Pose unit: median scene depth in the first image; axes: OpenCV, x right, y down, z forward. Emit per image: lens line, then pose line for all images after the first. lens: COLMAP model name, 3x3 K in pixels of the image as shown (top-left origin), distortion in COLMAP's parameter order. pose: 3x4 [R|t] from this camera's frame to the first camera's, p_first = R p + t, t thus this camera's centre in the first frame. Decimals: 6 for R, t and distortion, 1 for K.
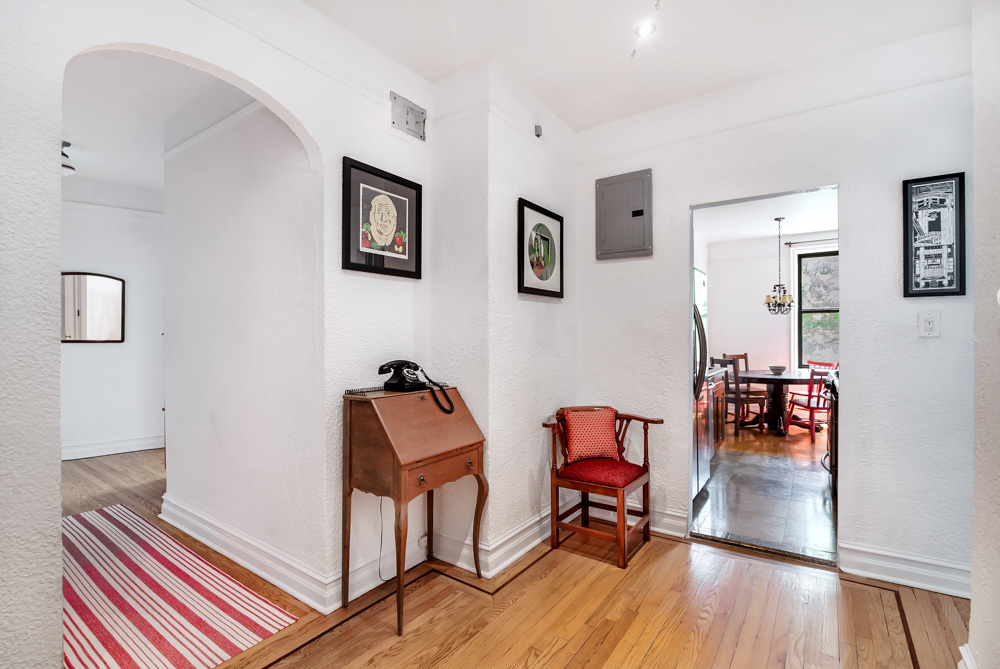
lens RADIAL K [[464.3, 0, 483.5], [0, 464.3, 334.9], [0, 0, 1]] dist [-0.018686, 0.000049]
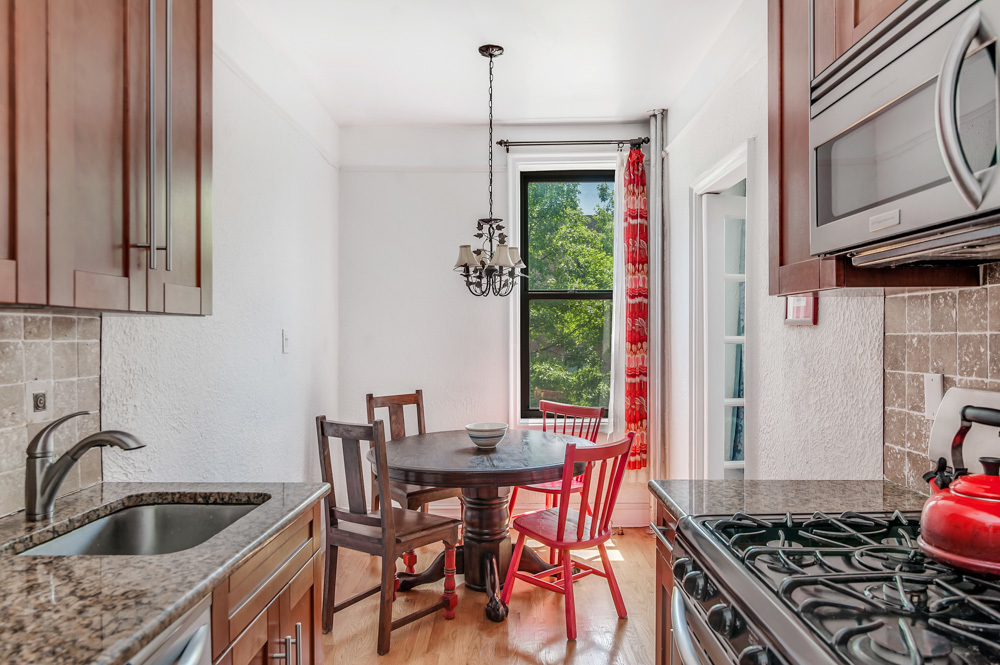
lens RADIAL K [[585.3, 0, 527.7], [0, 585.3, 331.2], [0, 0, 1]] dist [-0.017993, 0.000975]
pose [[0.790591, 0.001095, 0.612343, 0.360171], [0.001783, 0.999990, -0.004090, -0.013104], [-0.612342, 0.004325, 0.790581, 0.582490]]
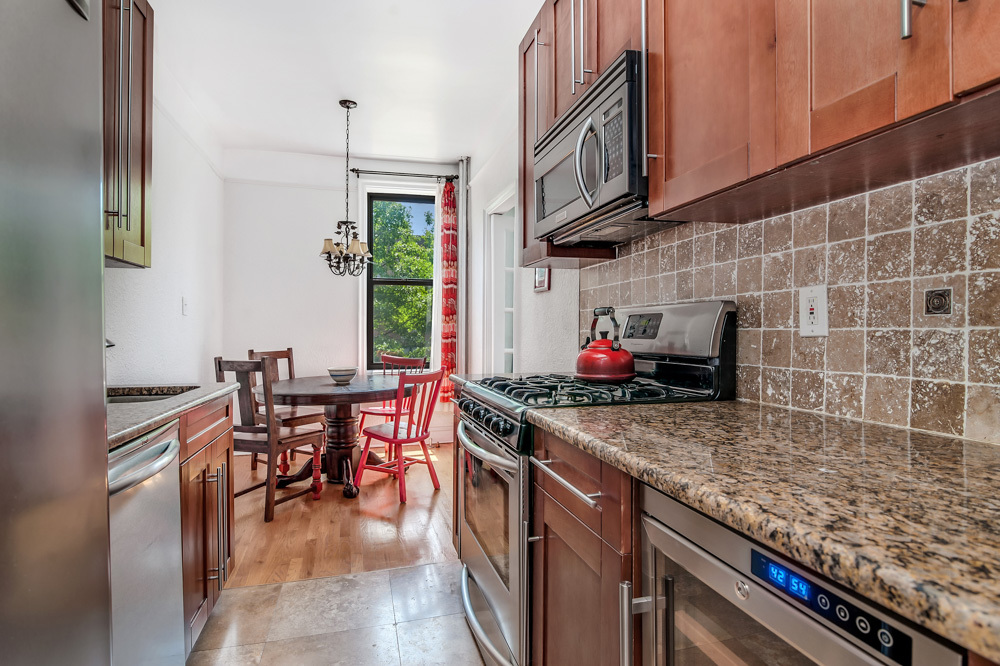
lens RADIAL K [[464.3, 0, 483.5], [0, 464.3, 333.4], [0, 0, 1]] dist [-0.018686, 0.000049]
pose [[0.620912, 0.001295, 0.783879, 0.303222], [-0.001404, 0.999999, -0.000540, 0.024254], [-0.783879, -0.000765, 0.620913, 0.516445]]
